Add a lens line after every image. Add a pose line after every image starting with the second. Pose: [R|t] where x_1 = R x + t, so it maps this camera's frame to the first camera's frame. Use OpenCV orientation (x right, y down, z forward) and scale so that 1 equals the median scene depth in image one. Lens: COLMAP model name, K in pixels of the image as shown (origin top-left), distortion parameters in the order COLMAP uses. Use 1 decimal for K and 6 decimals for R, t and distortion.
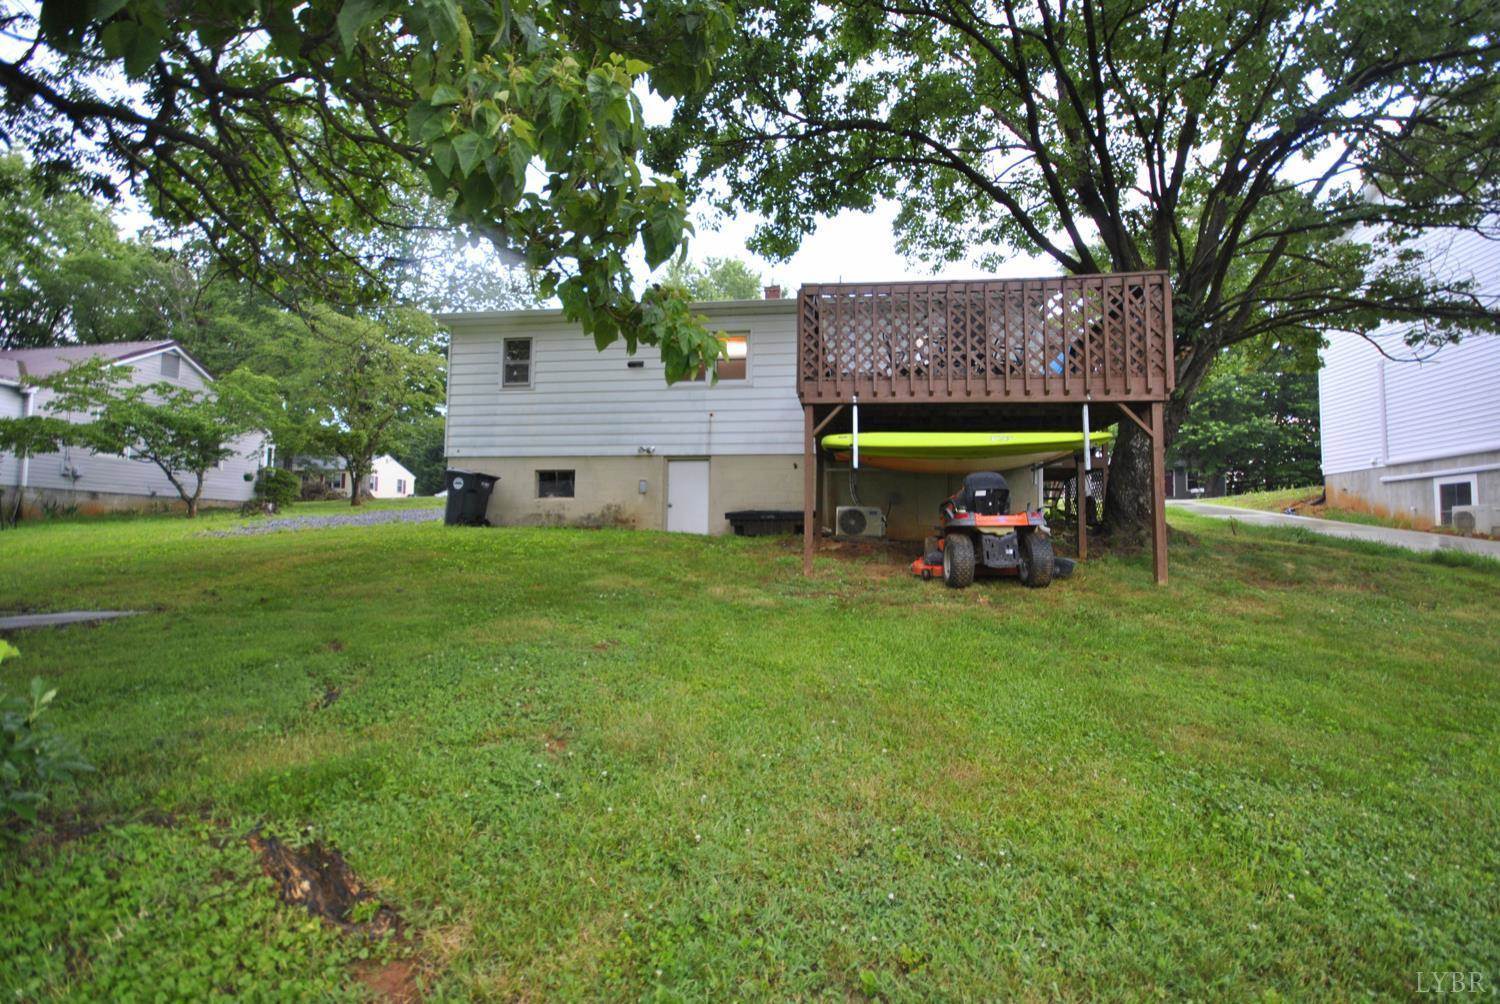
lens RADIAL K [[659.3, 0, 751.5], [0, 659.3, 504.9], [0, 0, 1]] dist [0.000719, -0.005758]
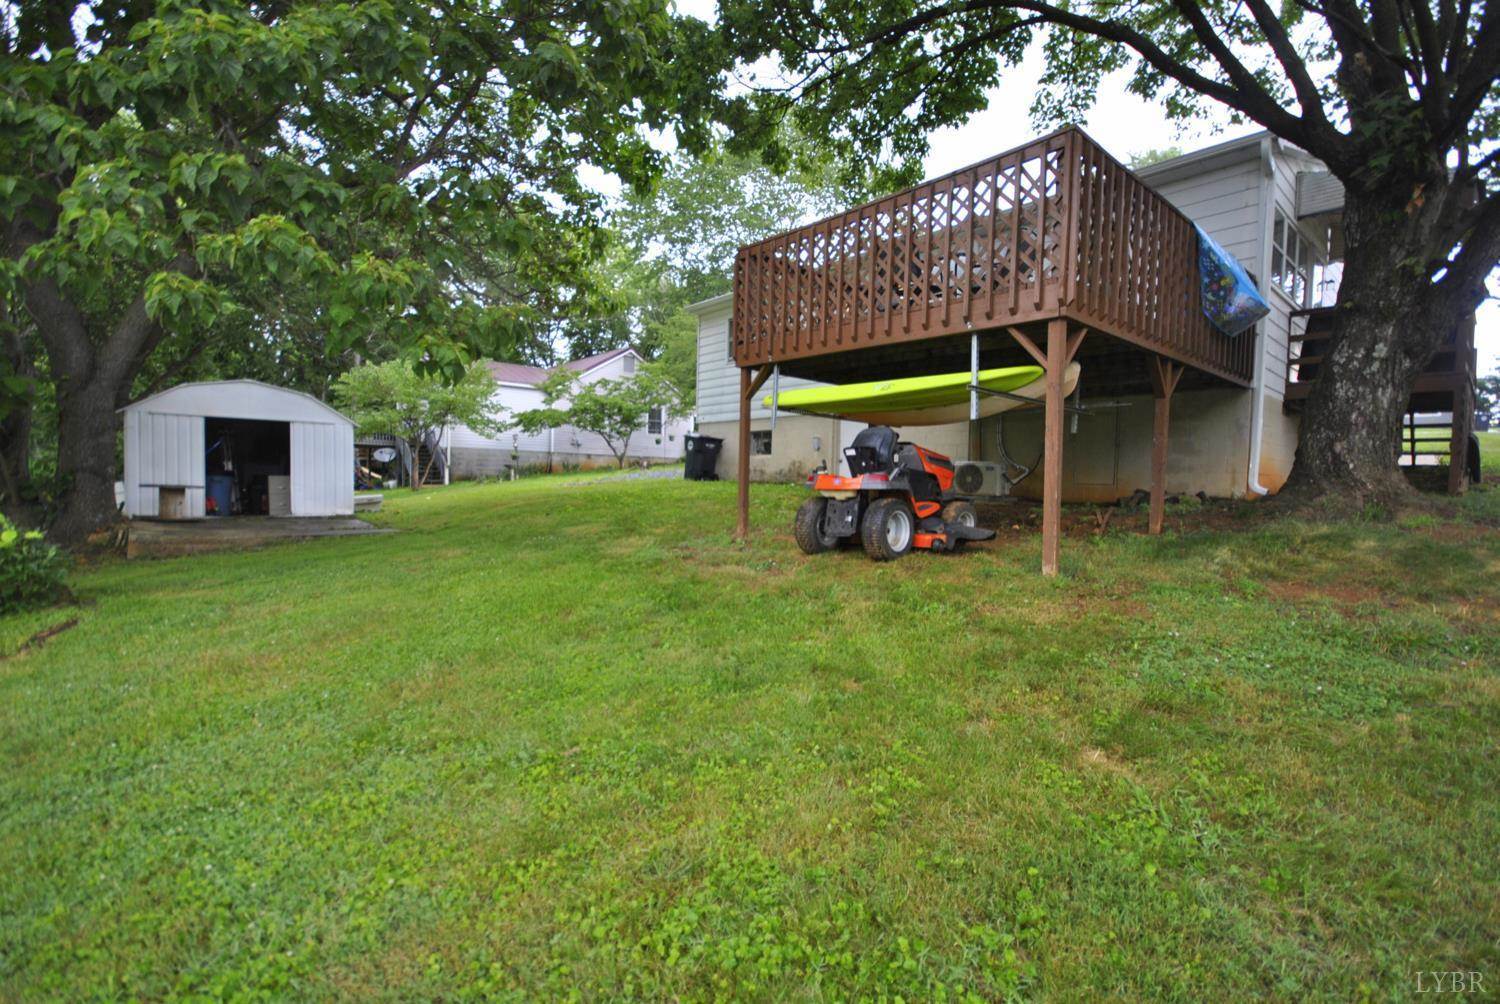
lens RADIAL K [[659.3, 0, 752.3], [0, 659.3, 503.8], [0, 0, 1]] dist [0.000719, -0.005758]
pose [[0.763635, 0.029544, -0.644972, 0.670496], [0.020367, 0.997353, 0.069799, -0.010965], [0.645327, -0.066437, 0.761012, 0.184776]]
